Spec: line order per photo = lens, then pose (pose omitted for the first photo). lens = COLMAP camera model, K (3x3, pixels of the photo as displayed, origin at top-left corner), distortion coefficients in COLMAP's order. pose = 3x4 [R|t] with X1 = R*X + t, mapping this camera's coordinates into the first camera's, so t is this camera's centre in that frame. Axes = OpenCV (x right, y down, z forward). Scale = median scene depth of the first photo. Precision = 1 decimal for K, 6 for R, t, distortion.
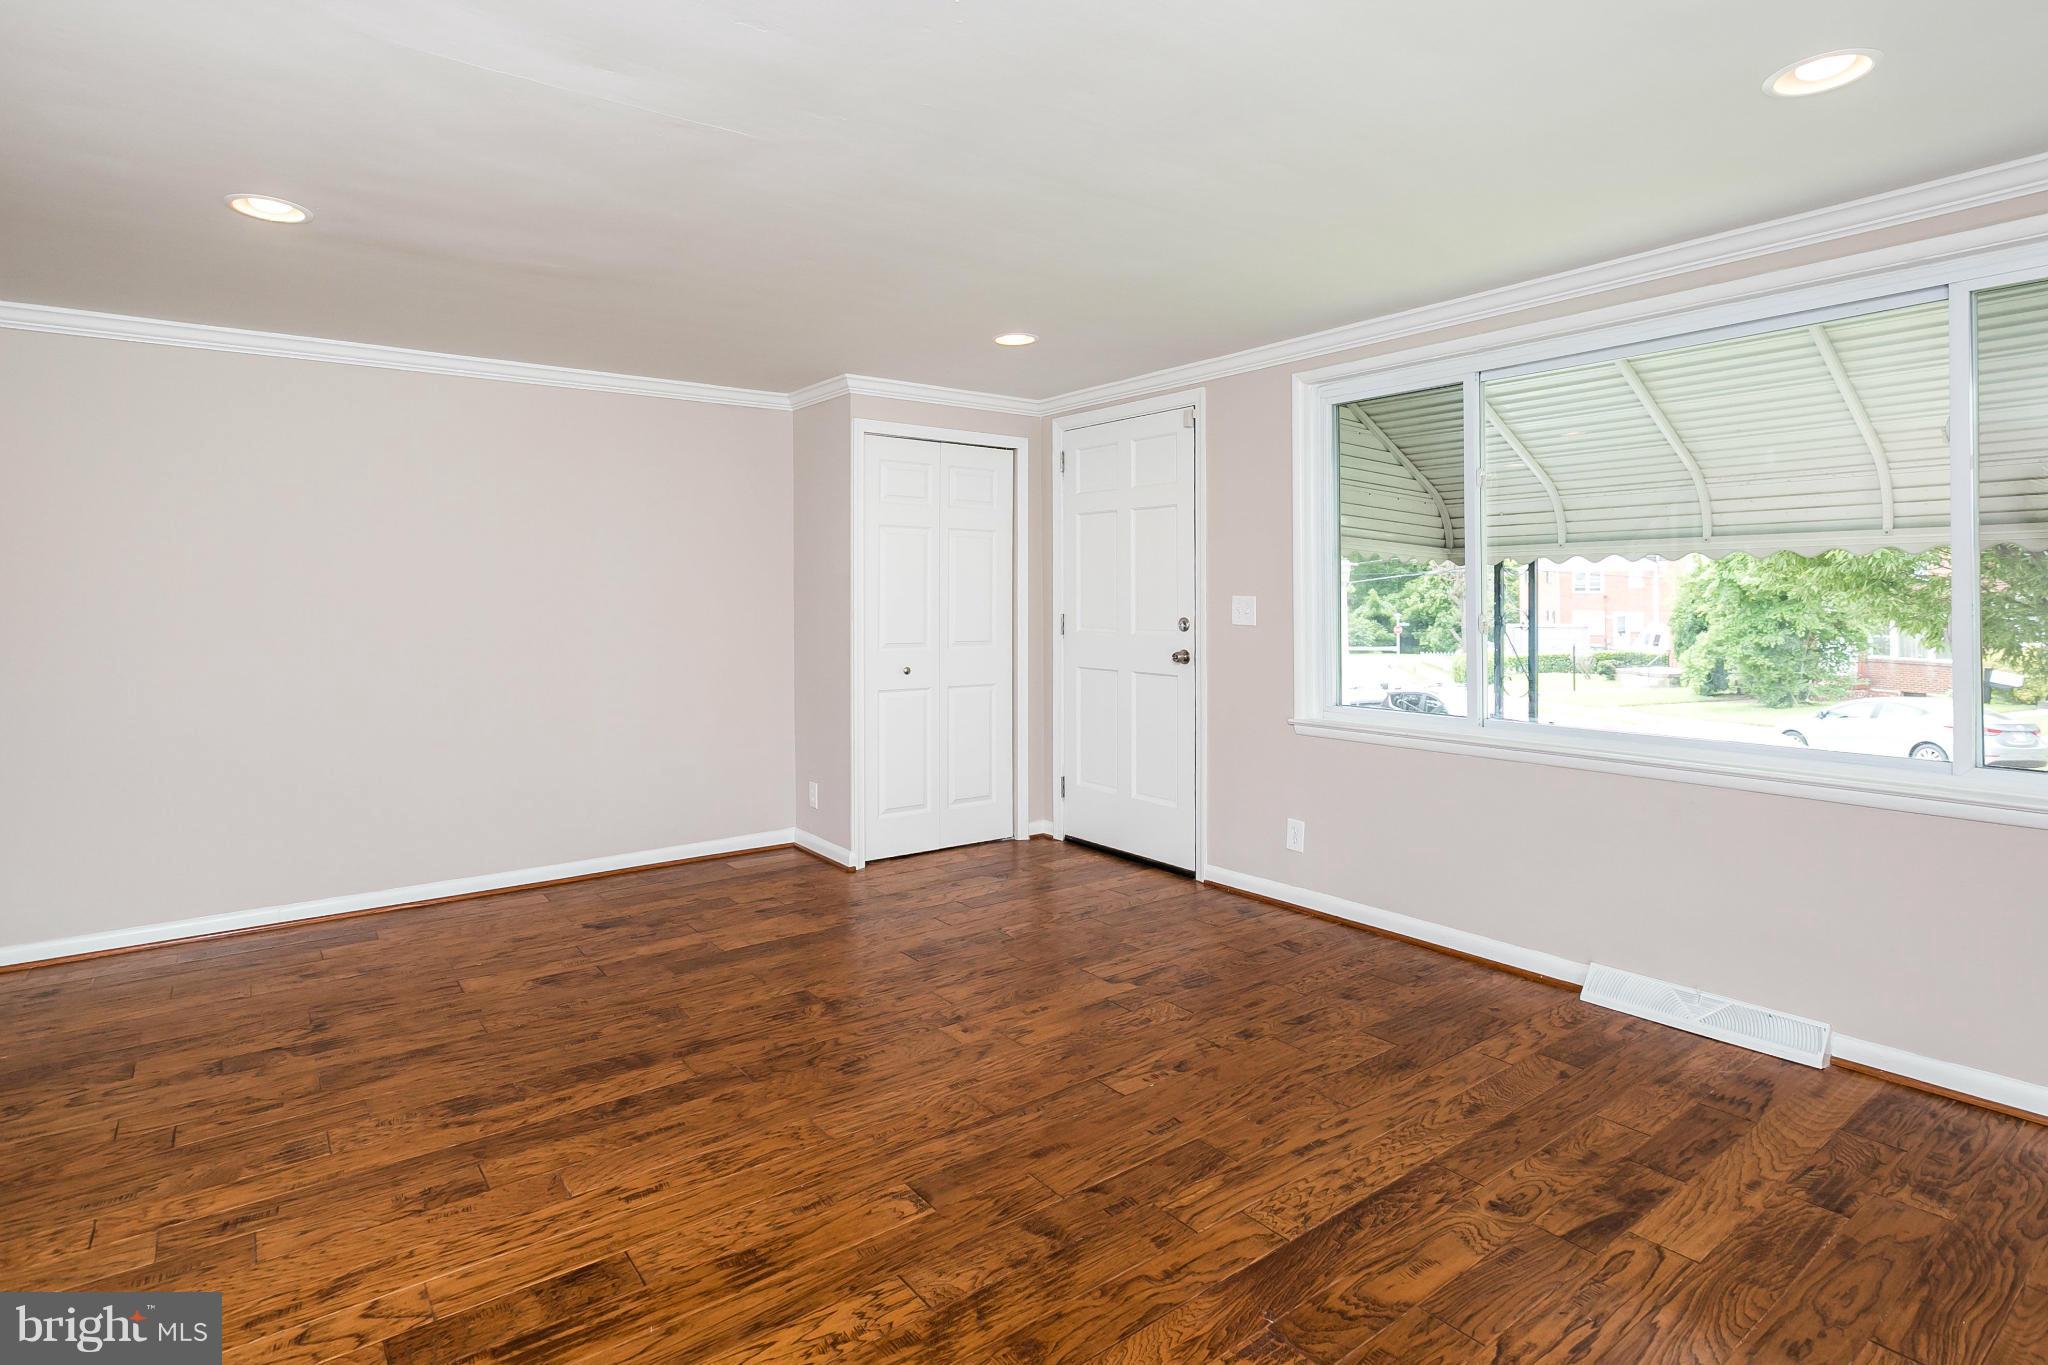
lens RADIAL K [[1048.6, 0, 990.7], [0, 1048.6, 604.7], [0, 0, 1]] dist [-0.000716, -0.000980]
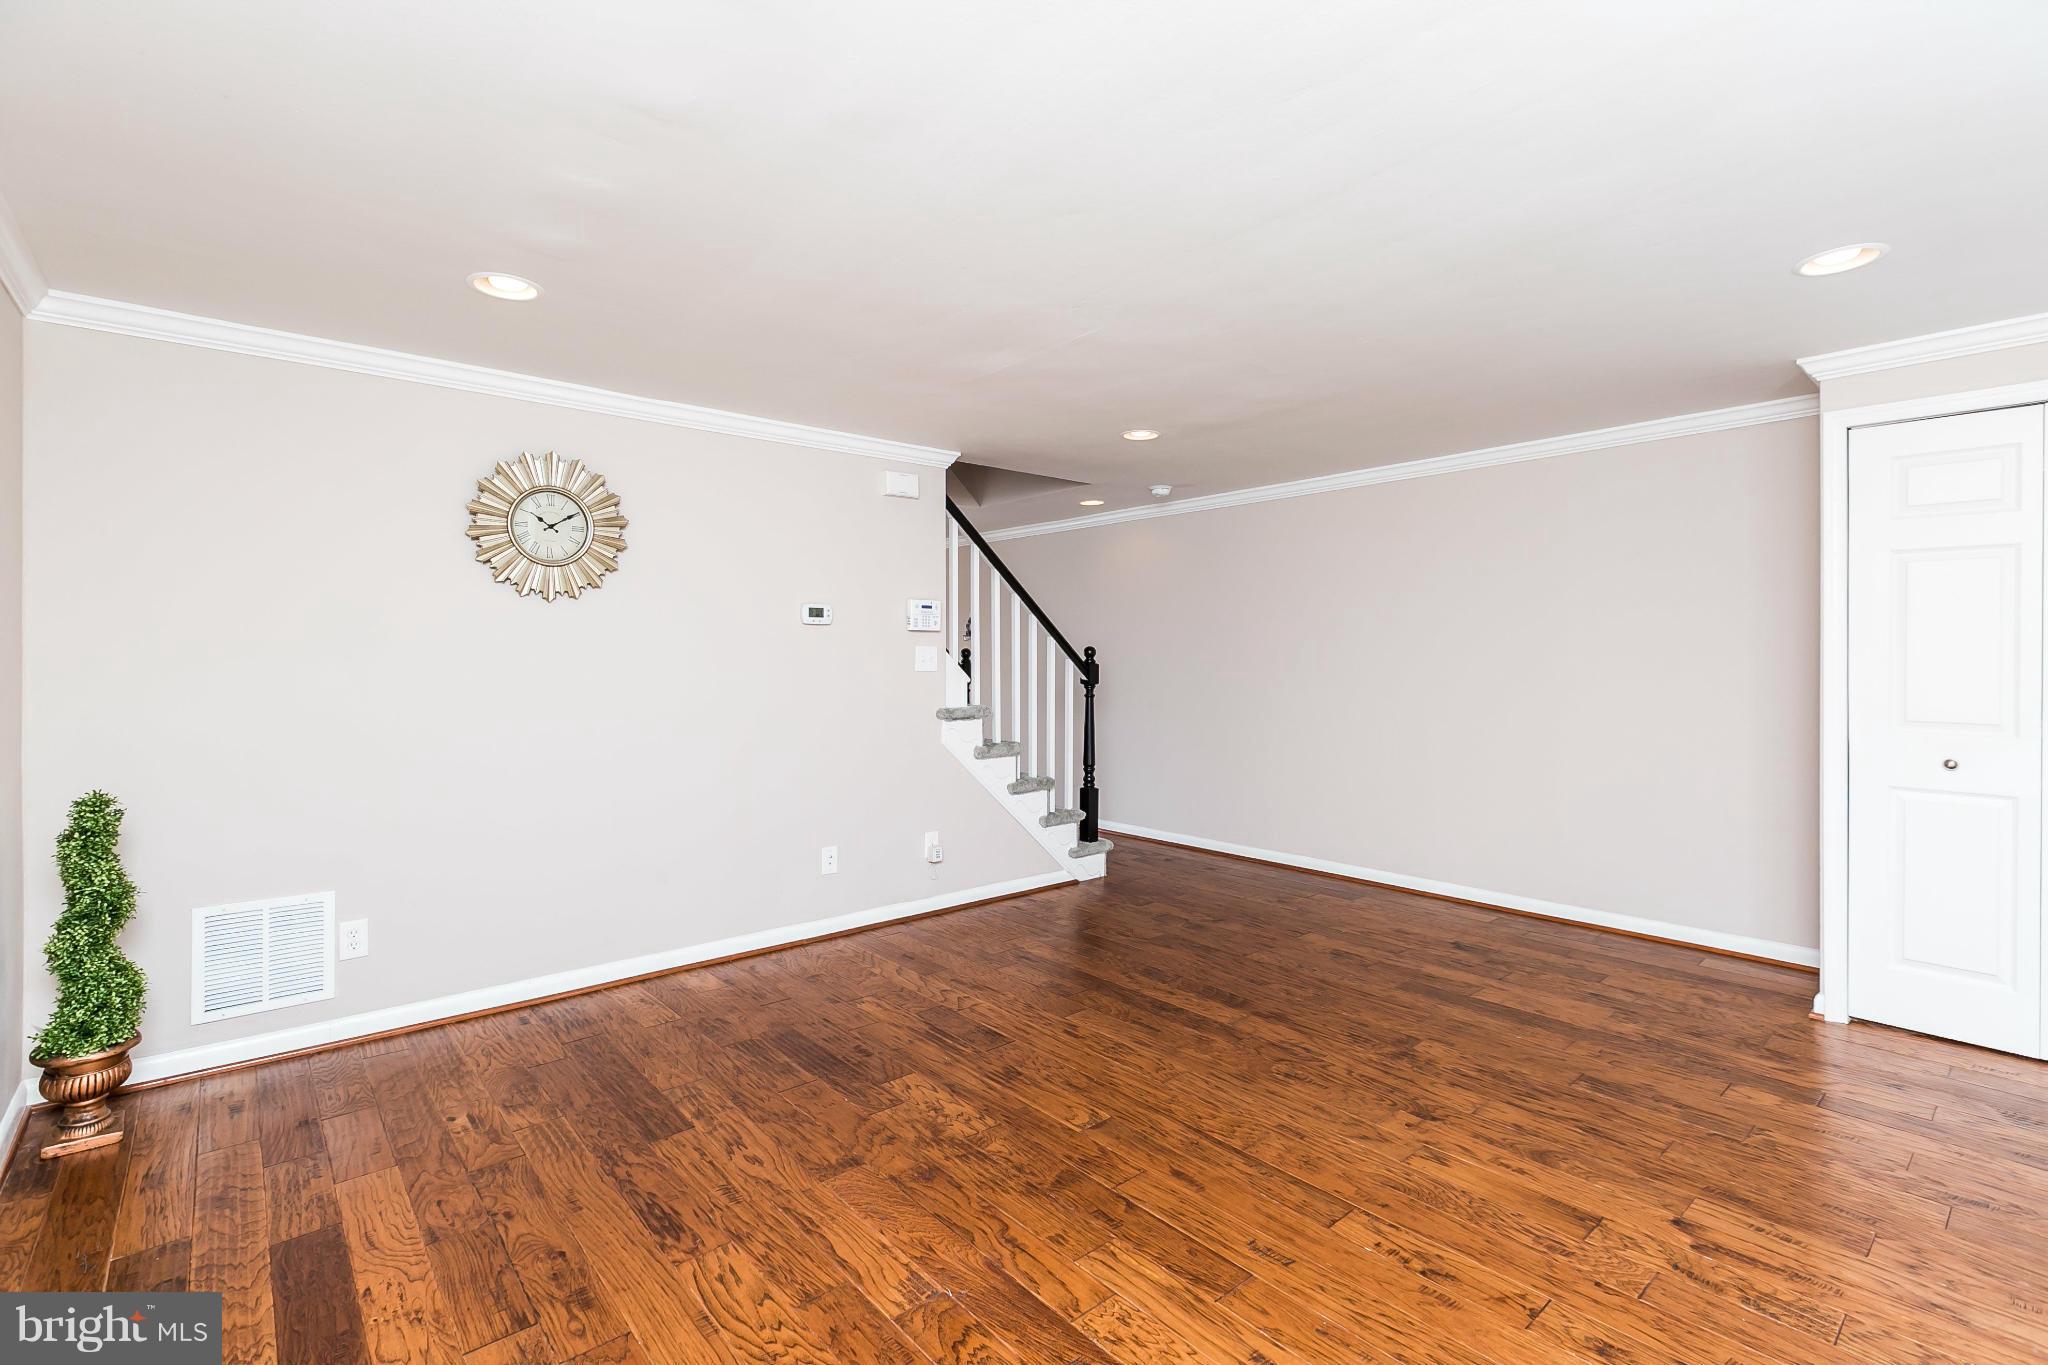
lens RADIAL K [[917.9, 0, 1014.8], [0, 917.9, 654.7], [0, 0, 1]] dist [0.000596, -0.000275]
pose [[0.070499, 0.002256, -0.997509, 0.962882], [-0.005151, 0.999985, 0.001898, -0.009233], [0.997499, 0.005004, 0.070509, 0.757446]]
